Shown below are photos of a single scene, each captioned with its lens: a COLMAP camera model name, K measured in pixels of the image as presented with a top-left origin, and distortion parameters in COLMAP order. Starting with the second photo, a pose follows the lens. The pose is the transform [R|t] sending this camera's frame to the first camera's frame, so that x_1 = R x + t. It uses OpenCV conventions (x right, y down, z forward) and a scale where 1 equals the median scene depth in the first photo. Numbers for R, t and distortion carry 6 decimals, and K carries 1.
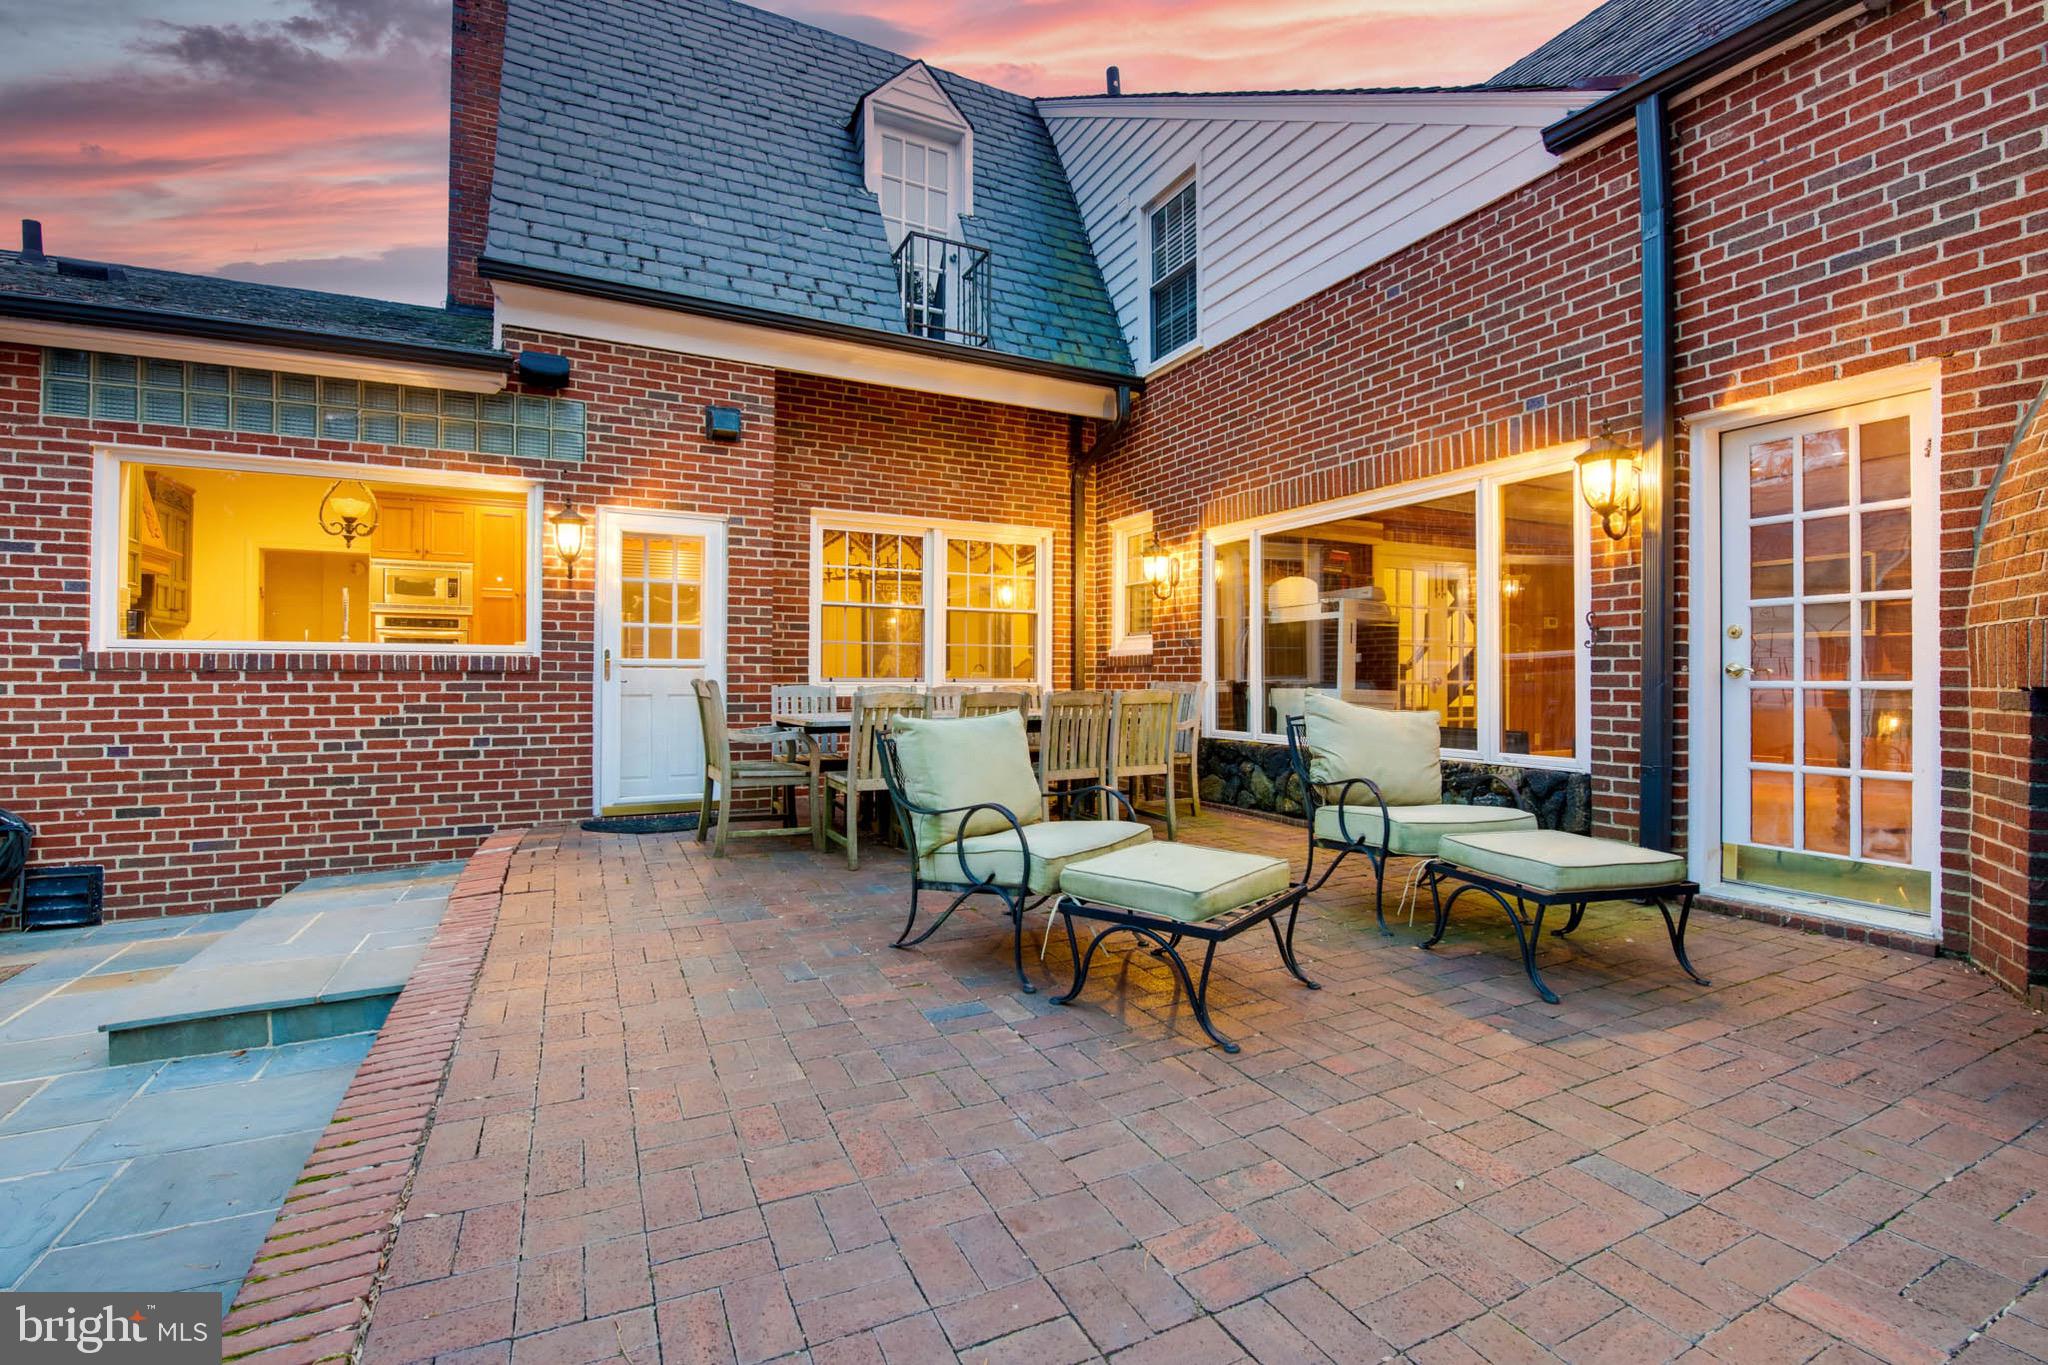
lens RADIAL K [[876.5, 0, 1023.3], [0, 876.5, 673.2], [0, 0, 1]] dist [-0.003104, -0.008883]
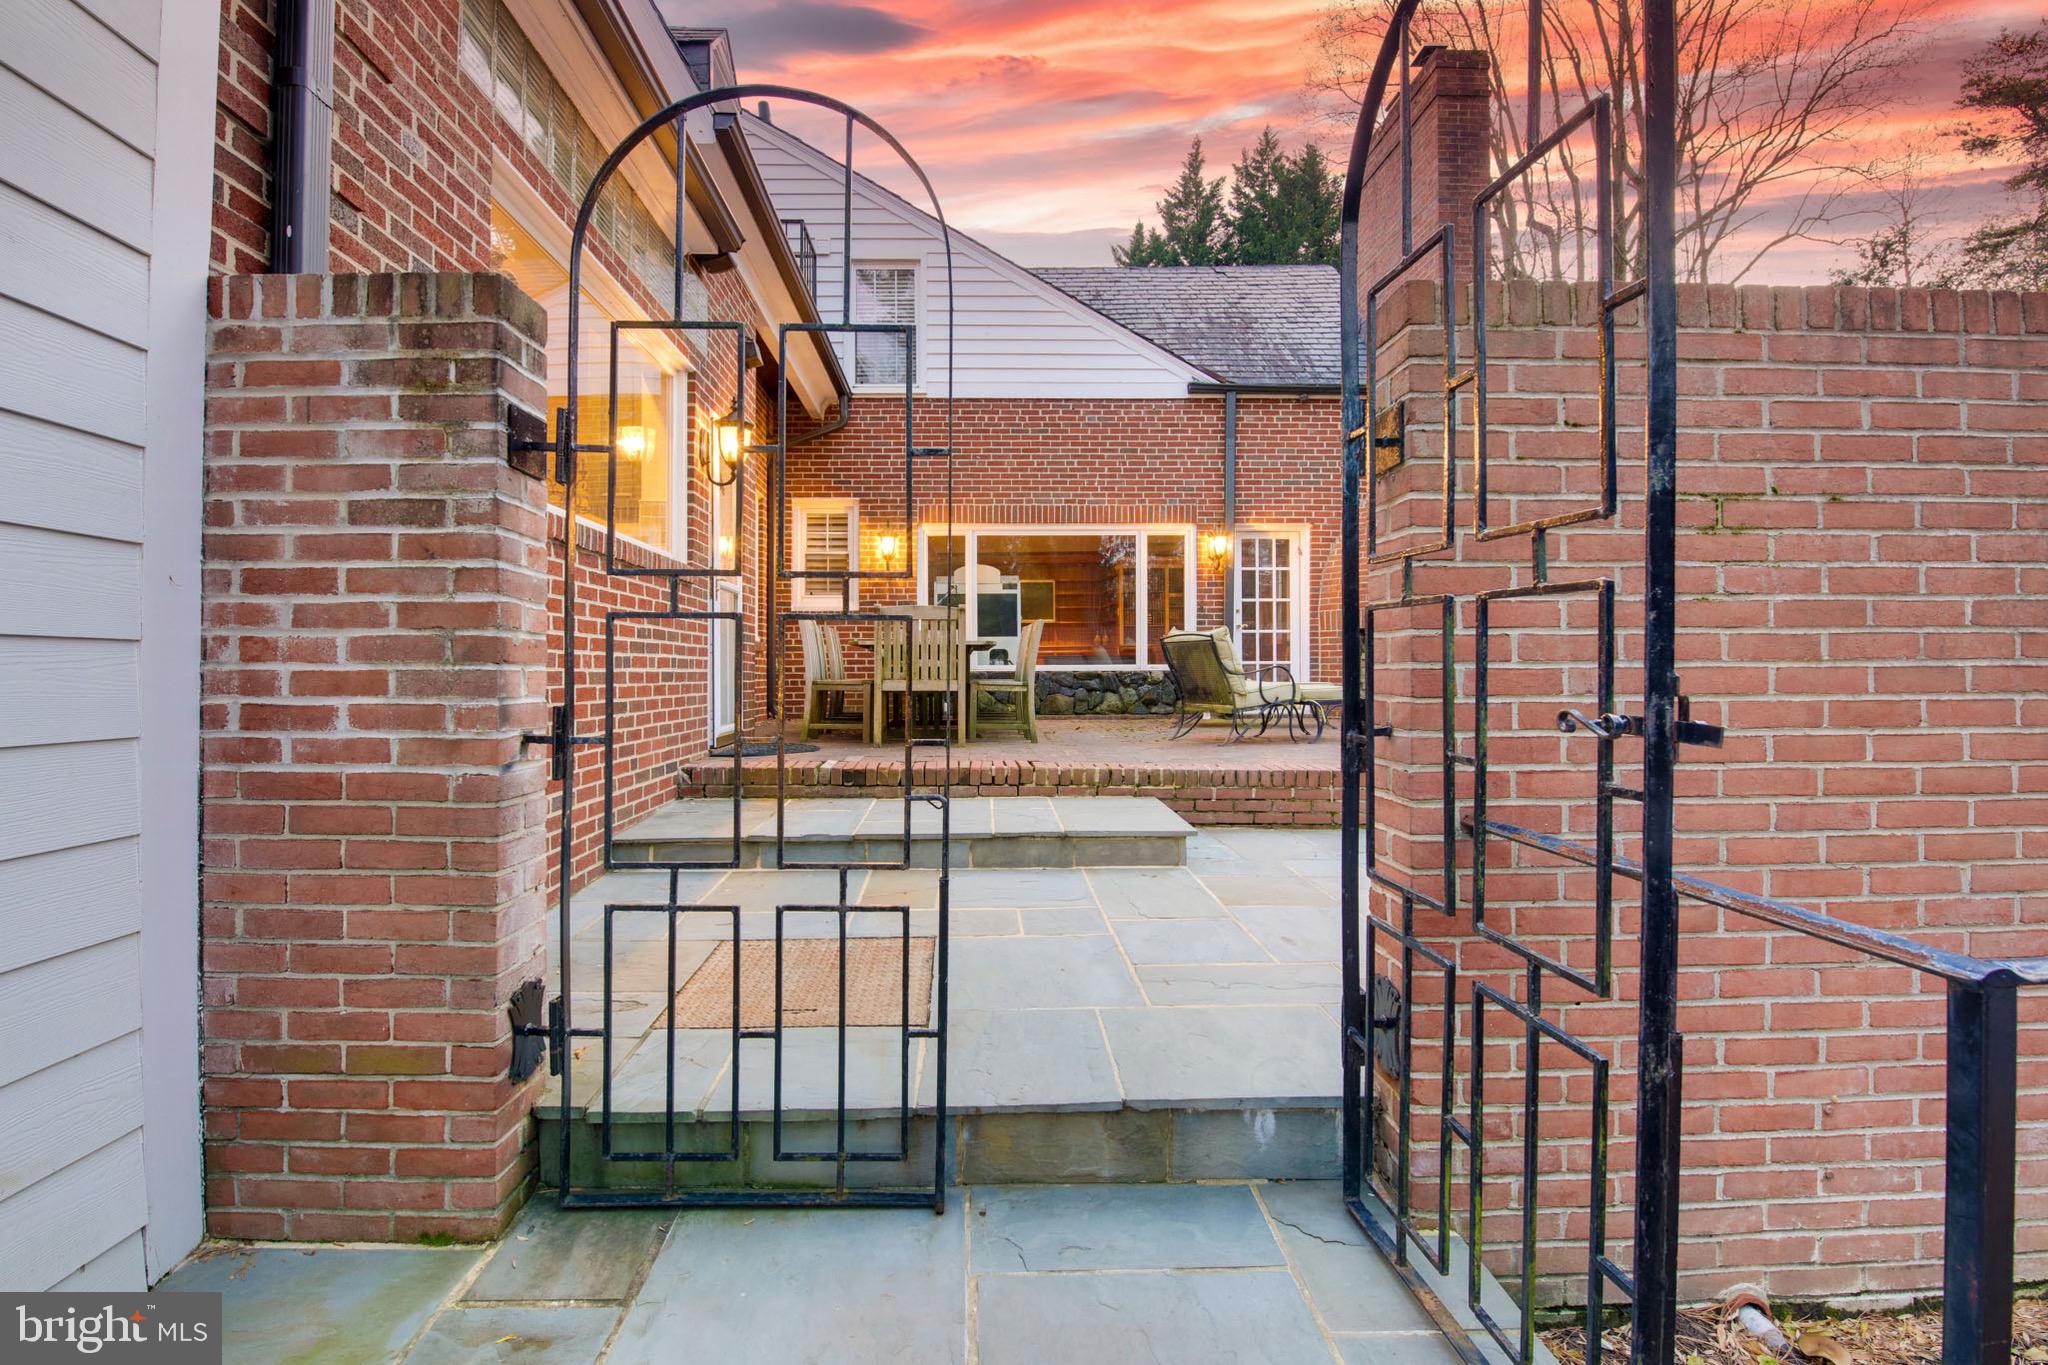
lens RADIAL K [[898.4, 0, 990.6], [0, 898.4, 670.7], [0, 0, 1]] dist [-0.006532, -0.007232]
pose [[0.440548, 0.001685, 0.897727, -1.218074], [-0.000853, 0.999999, -0.001458, 0.086627], [-0.897728, -0.000124, 0.440549, 0.319628]]
